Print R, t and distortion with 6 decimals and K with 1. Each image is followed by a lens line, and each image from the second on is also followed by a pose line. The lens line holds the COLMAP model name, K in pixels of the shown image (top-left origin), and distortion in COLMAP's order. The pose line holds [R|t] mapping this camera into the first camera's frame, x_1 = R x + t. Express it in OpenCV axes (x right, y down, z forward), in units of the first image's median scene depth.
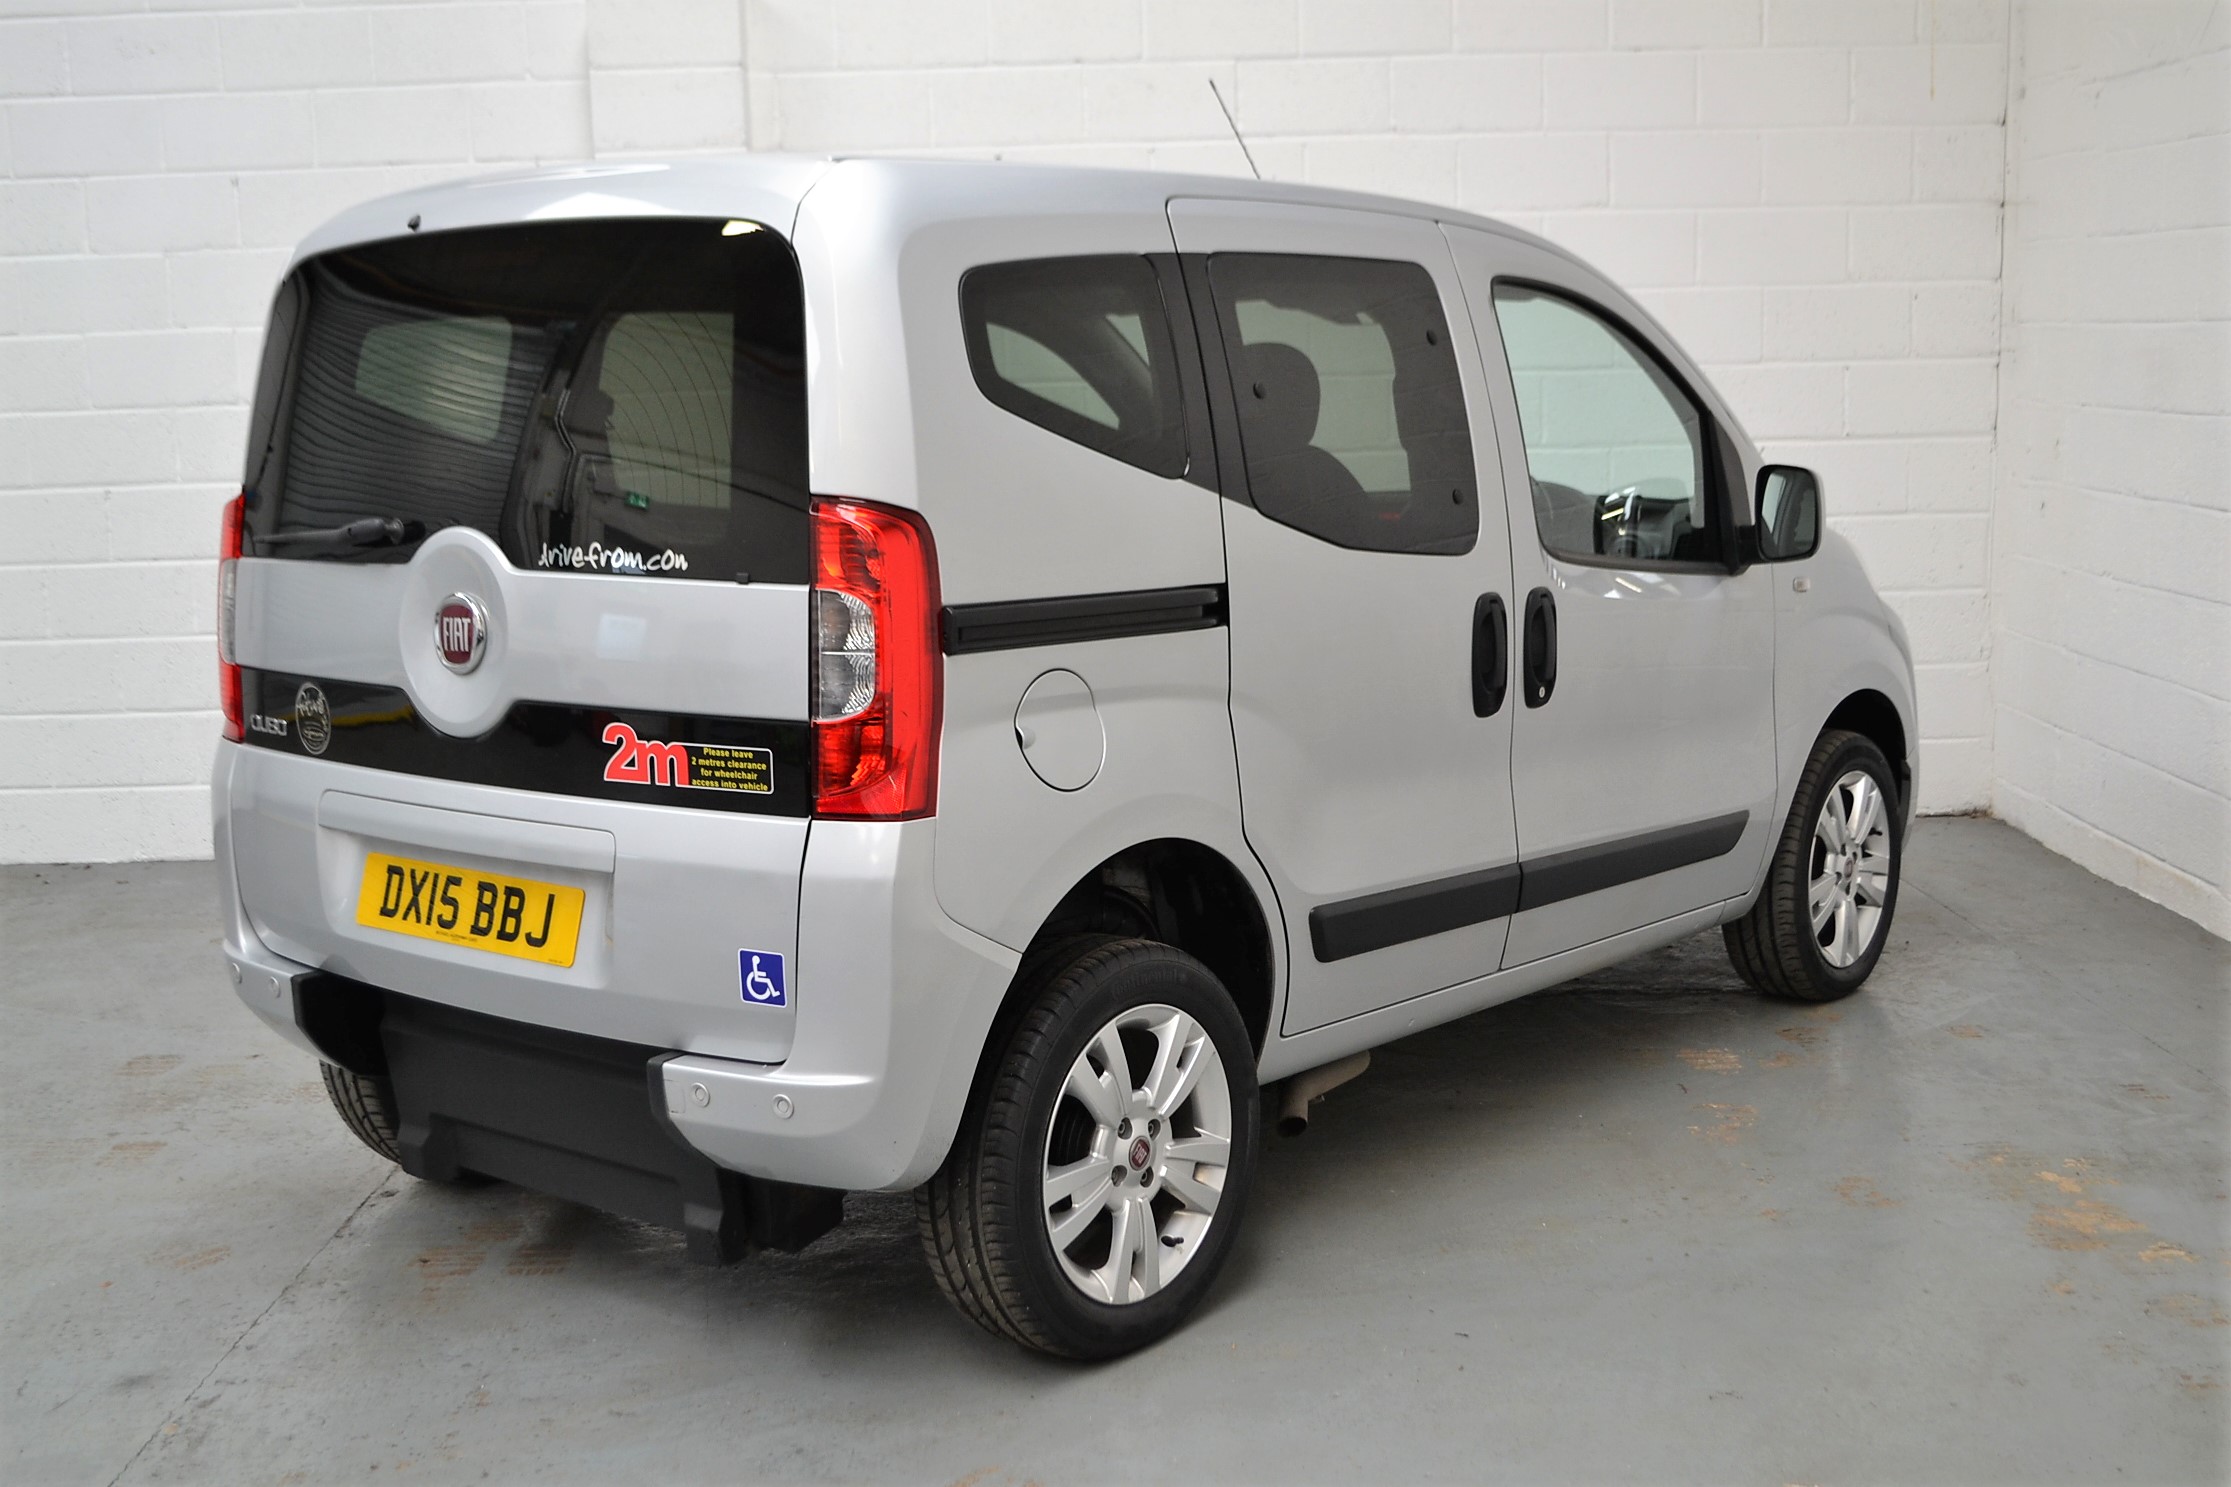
lens RADIAL K [[2459.8, 0, 1147.1], [0, 2459.8, 741.4], [0, 0, 1]] dist [-0.054554, 0.000000]
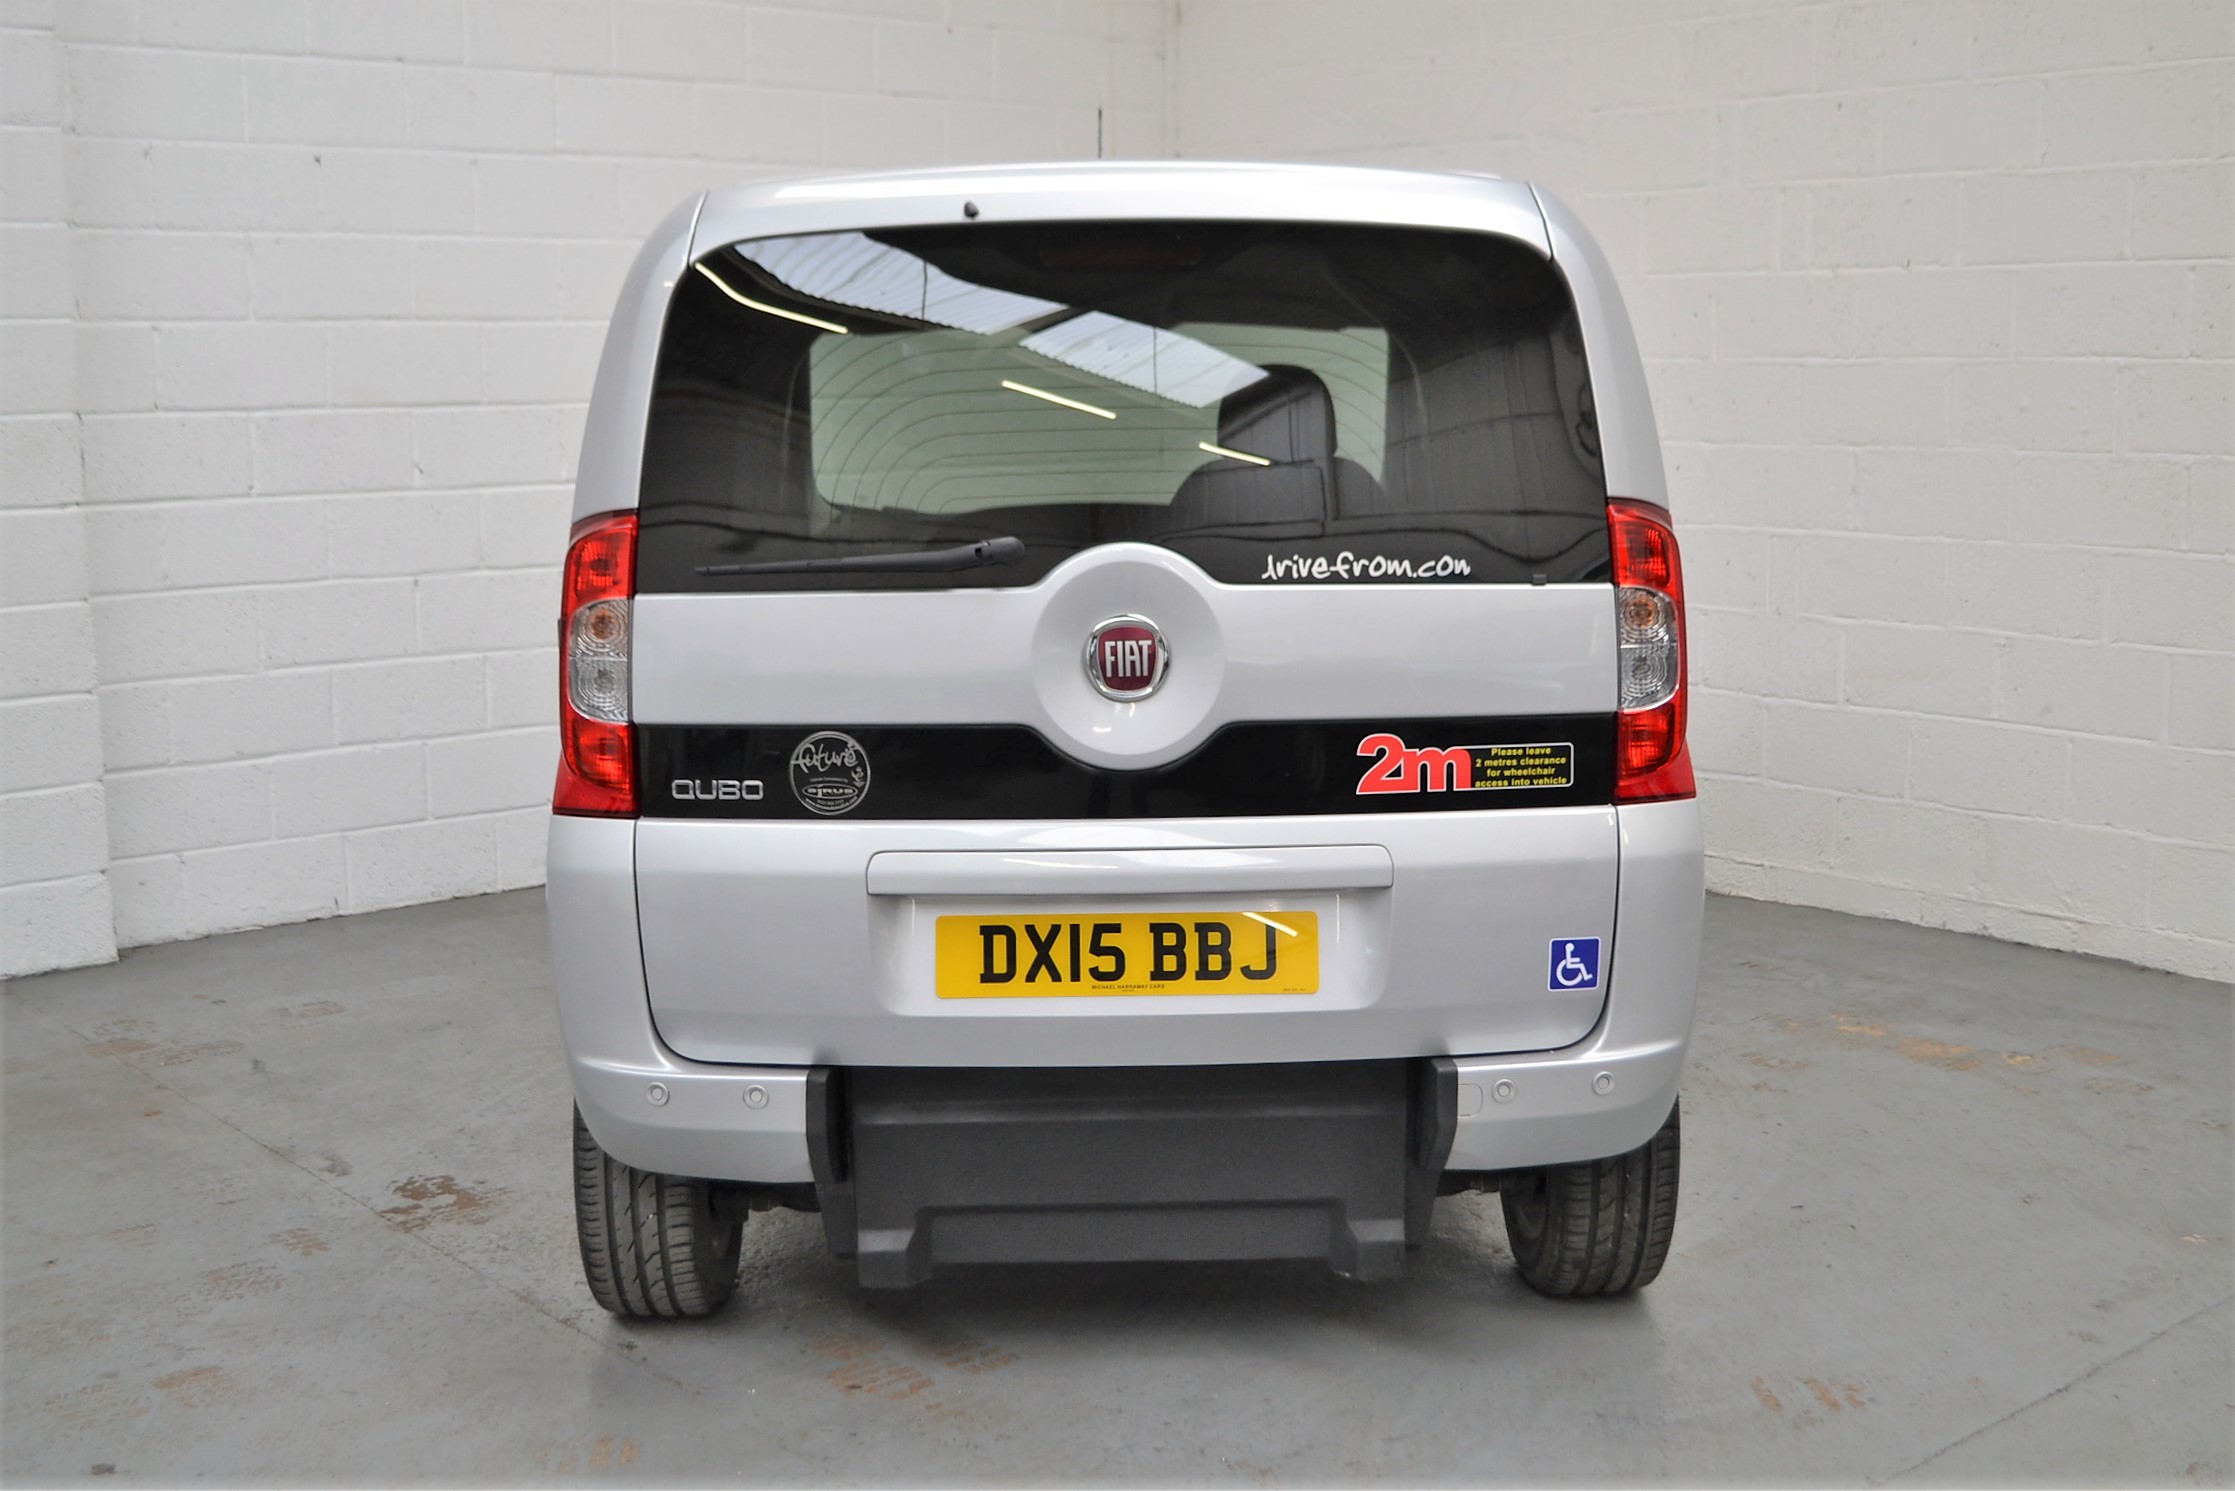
lens RADIAL K [[2464.2, 0, 1050.3], [0, 2464.2, 730.2], [0, 0, 1]] dist [-0.054554, 0.000000]
pose [[0.786435, -0.073211, 0.613319, -0.418002], [0.086359, 0.996230, 0.008184, -0.012844], [-0.611607, 0.046530, 0.789793, 0.135858]]
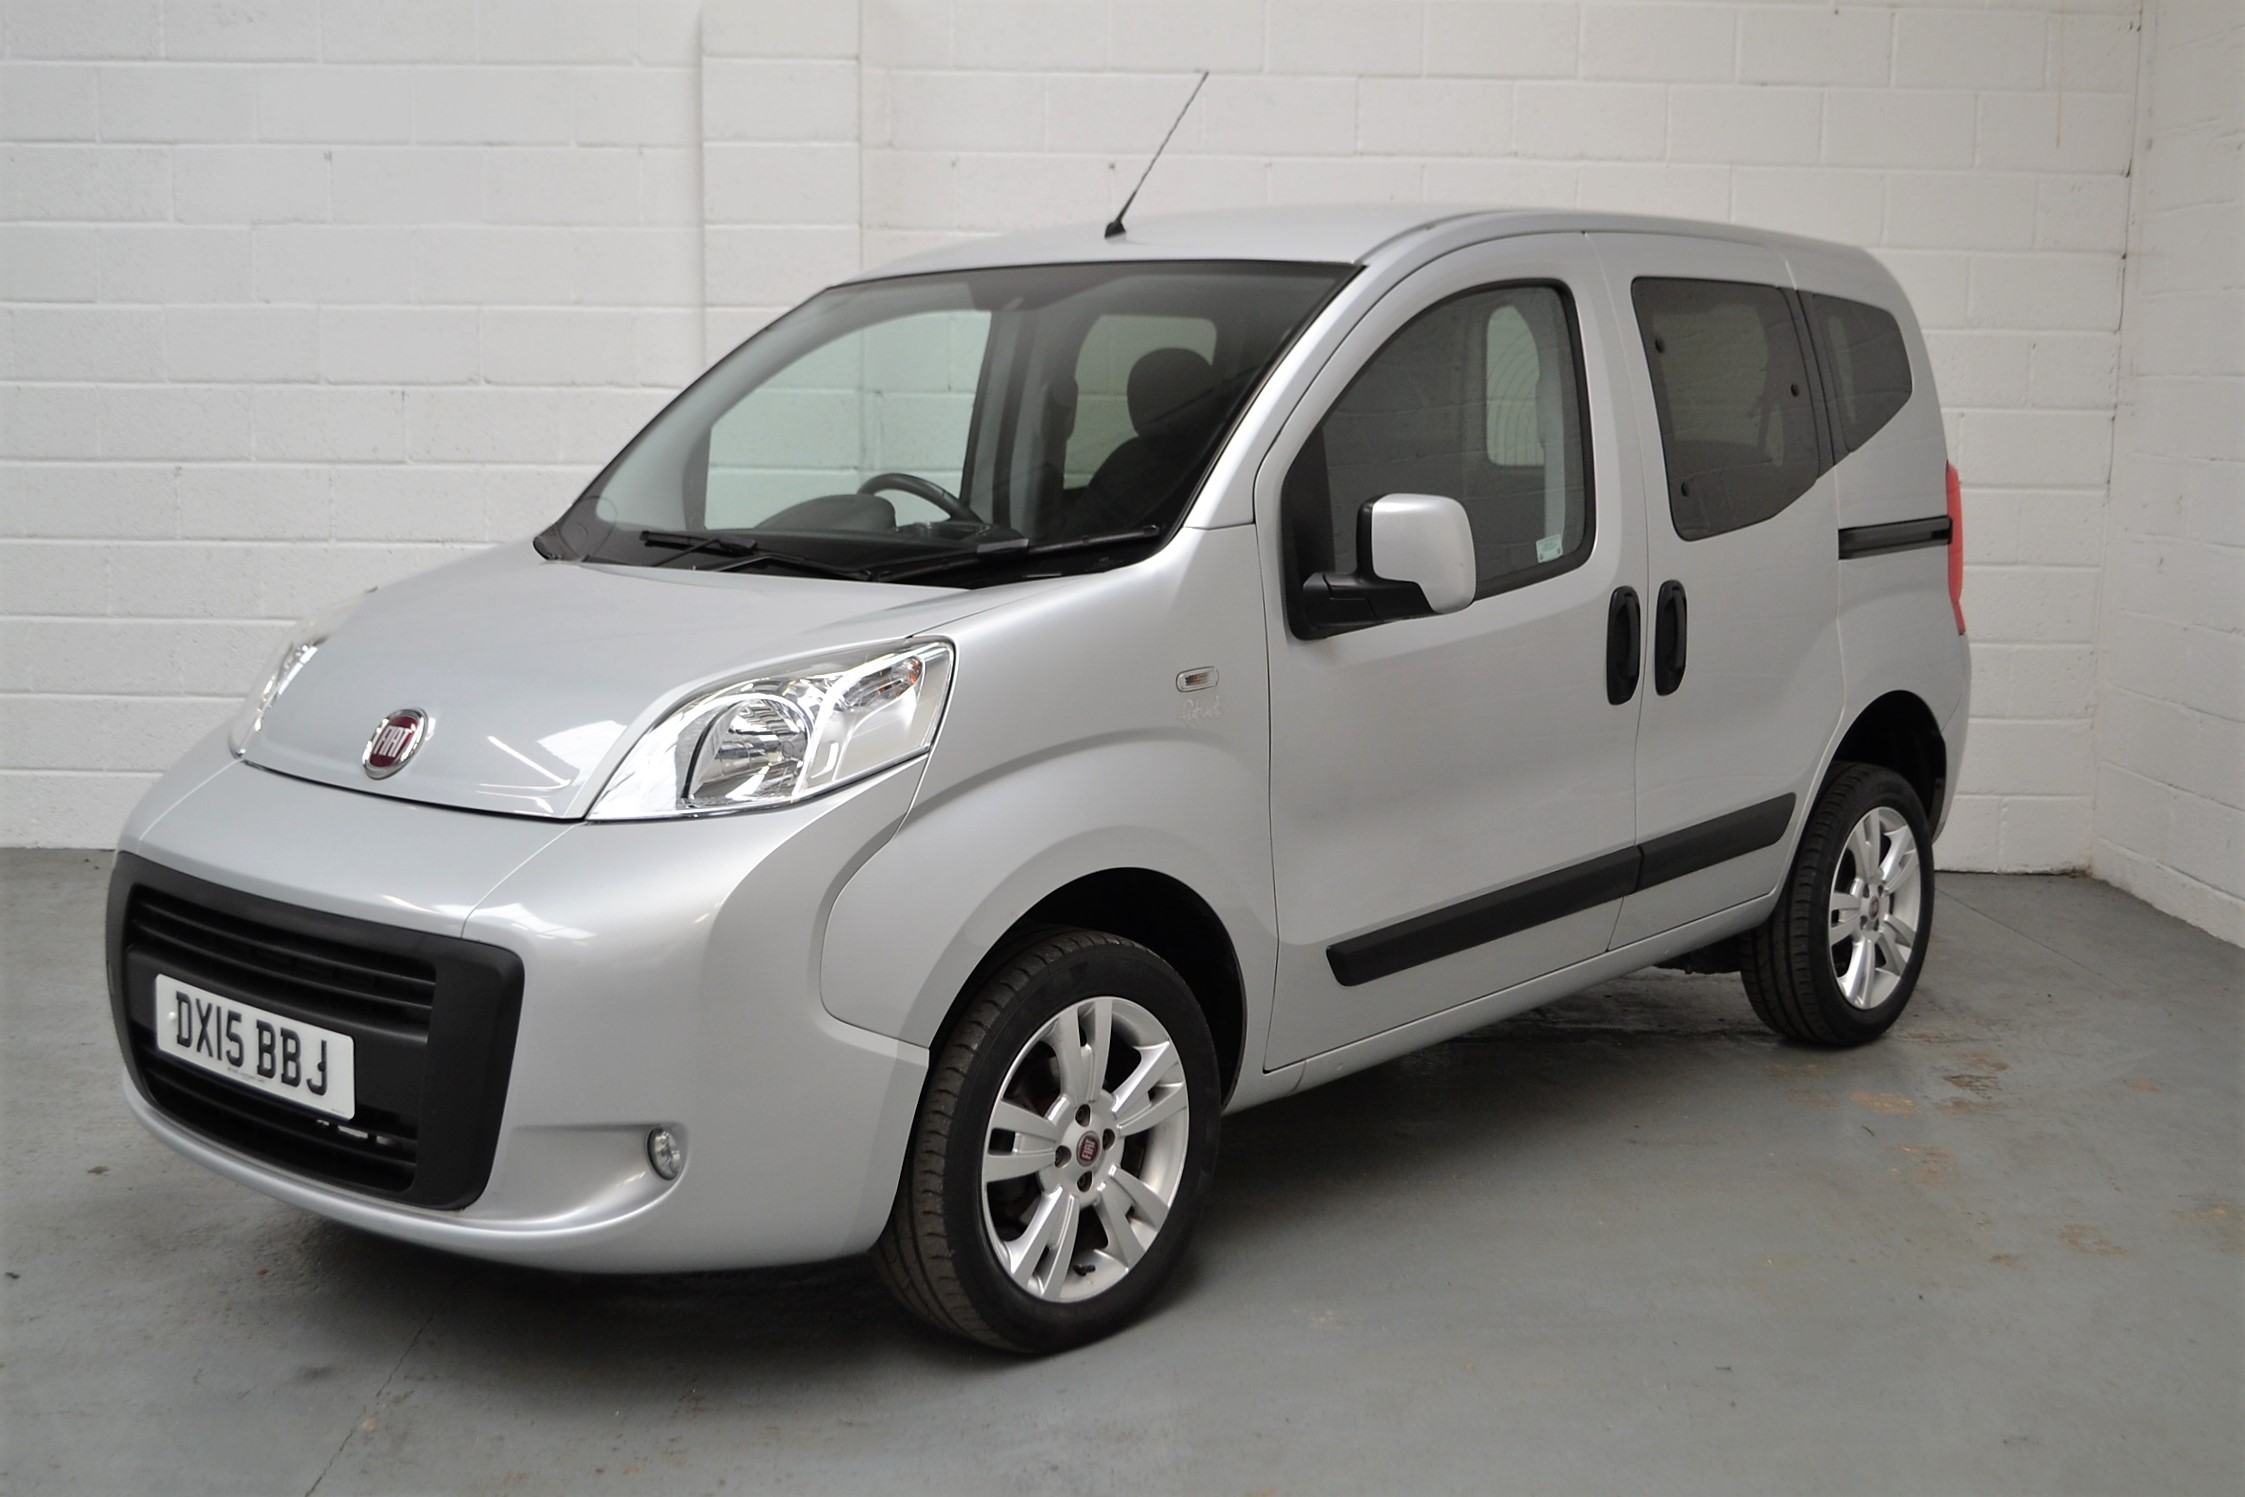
lens RADIAL K [[2475.2, 0, 1116.2], [0, 2475.2, 731.7], [0, 0, 1]] dist [-0.054554, 0.000000]
pose [[0.999160, 0.039264, 0.011753, -0.062149], [-0.038964, 0.998934, -0.024759, 0.012706], [-0.012713, 0.024280, 0.999624, 0.018720]]
